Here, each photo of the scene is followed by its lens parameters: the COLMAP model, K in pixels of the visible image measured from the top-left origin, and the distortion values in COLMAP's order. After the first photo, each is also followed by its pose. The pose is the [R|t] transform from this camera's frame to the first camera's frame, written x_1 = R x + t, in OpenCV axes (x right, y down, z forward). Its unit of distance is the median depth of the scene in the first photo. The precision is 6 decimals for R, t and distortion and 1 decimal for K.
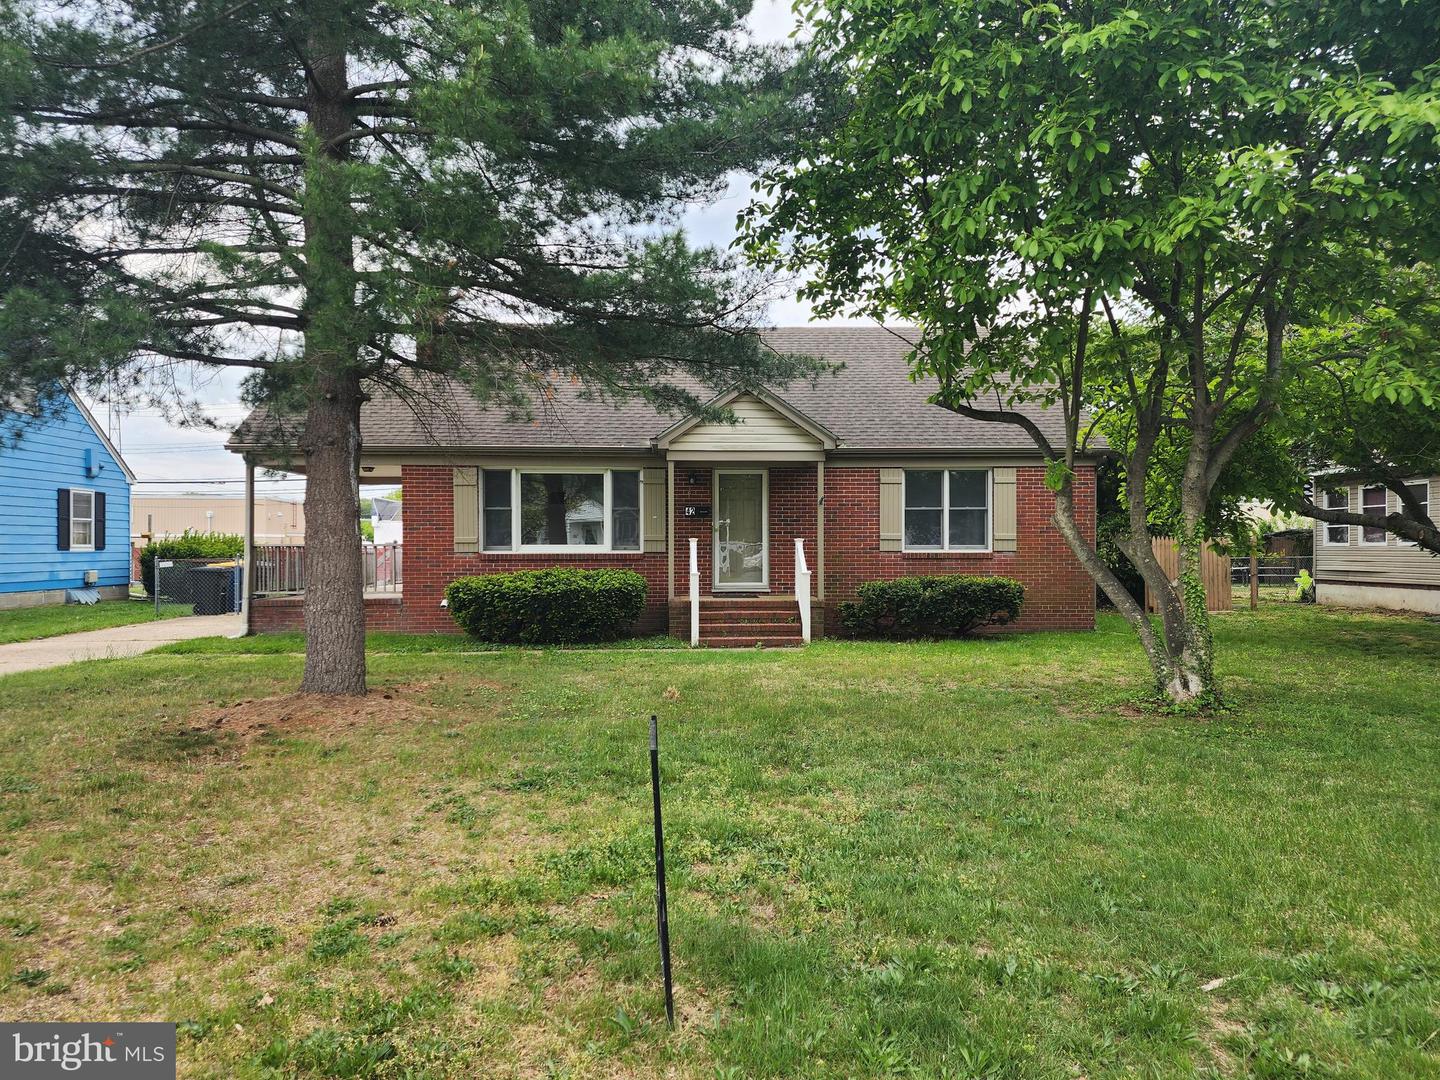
lens RADIAL K [[960.7, 0, 712.4], [0, 960.7, 549.4], [0, 0, 1]] dist [0.085388, -0.074438]
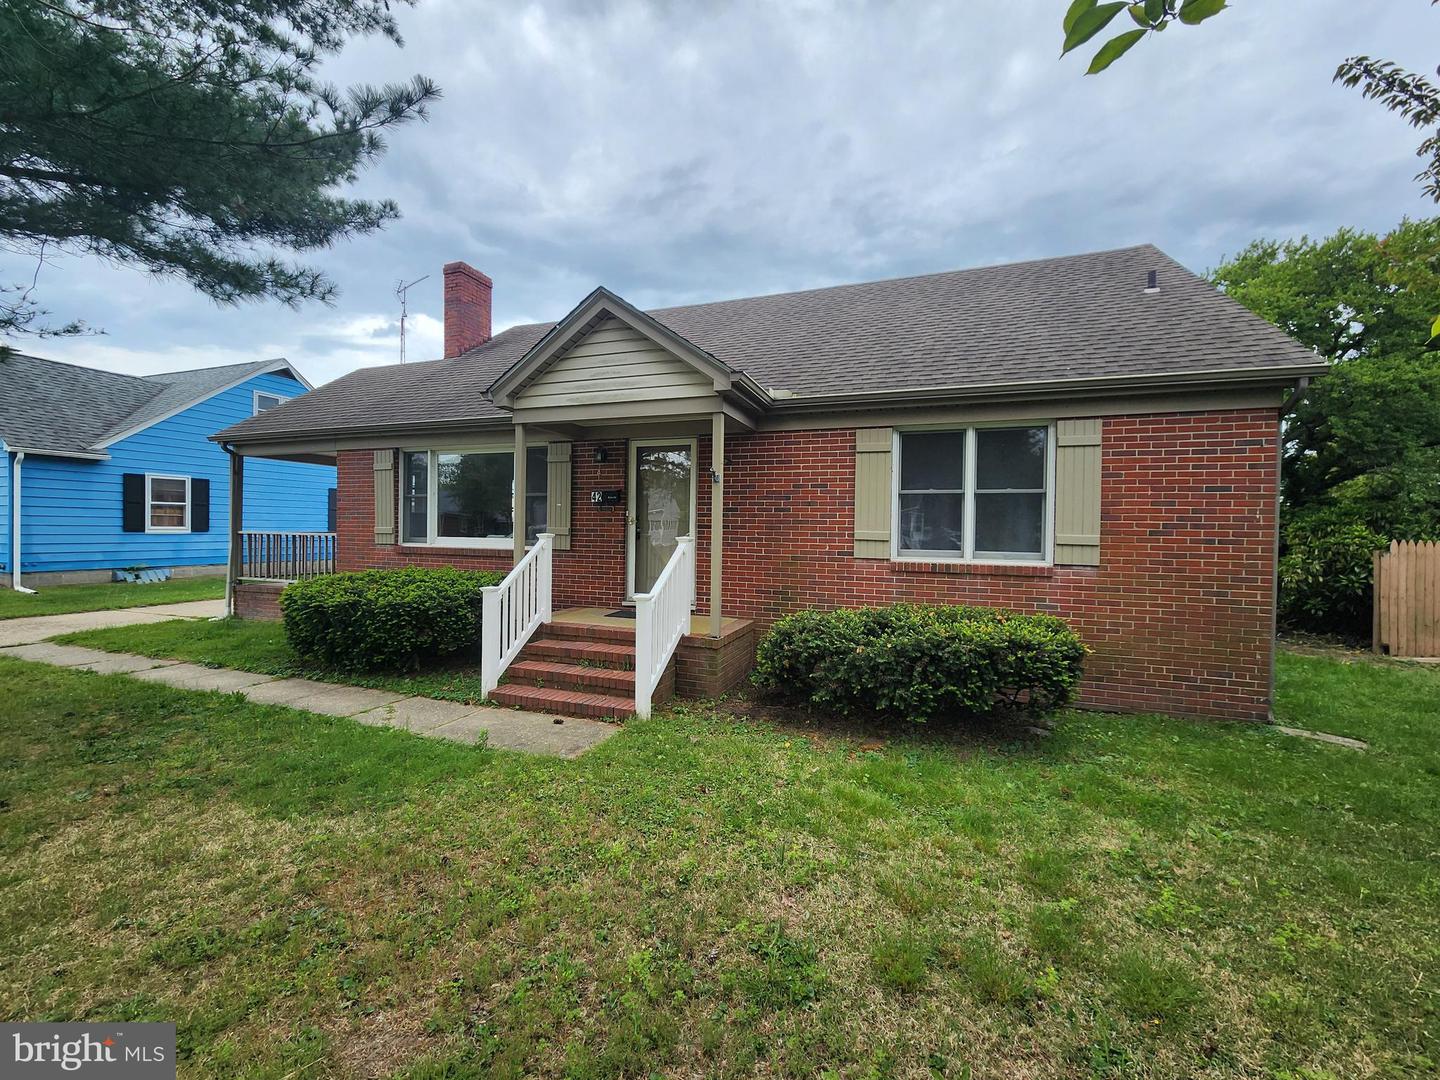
lens RADIAL K [[584.6, 0, 728.2], [0, 584.6, 536.6], [0, 0, 1]] dist [-0.002183, -0.000642]
pose [[0.922546, 0.020768, -0.385327, 0.265000], [-0.018602, 0.999783, 0.009348, -0.015510], [0.385437, -0.001456, 0.922733, 0.651028]]
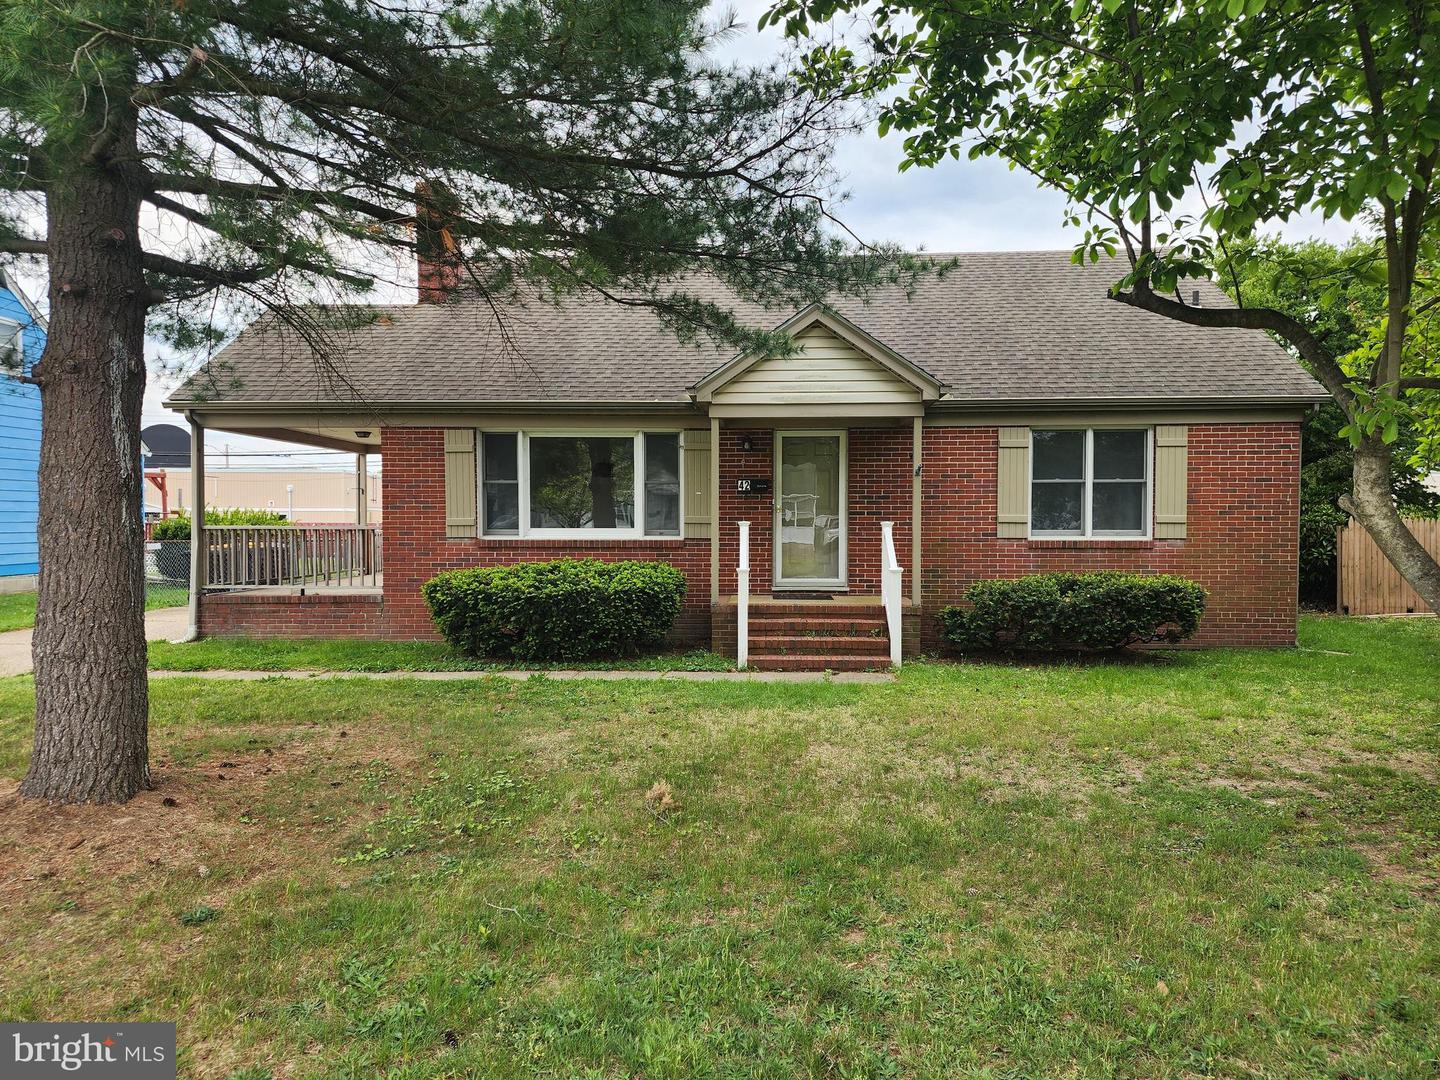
lens RADIAL K [[960.7, 0, 723.2], [0, 960.7, 544.9], [0, 0, 1]] dist [0.085388, -0.074438]
pose [[0.996189, 0.004864, -0.087083, 0.028572], [-0.002894, 0.999737, 0.022733, -0.009922], [0.087171, -0.022394, 0.995942, 0.245757]]
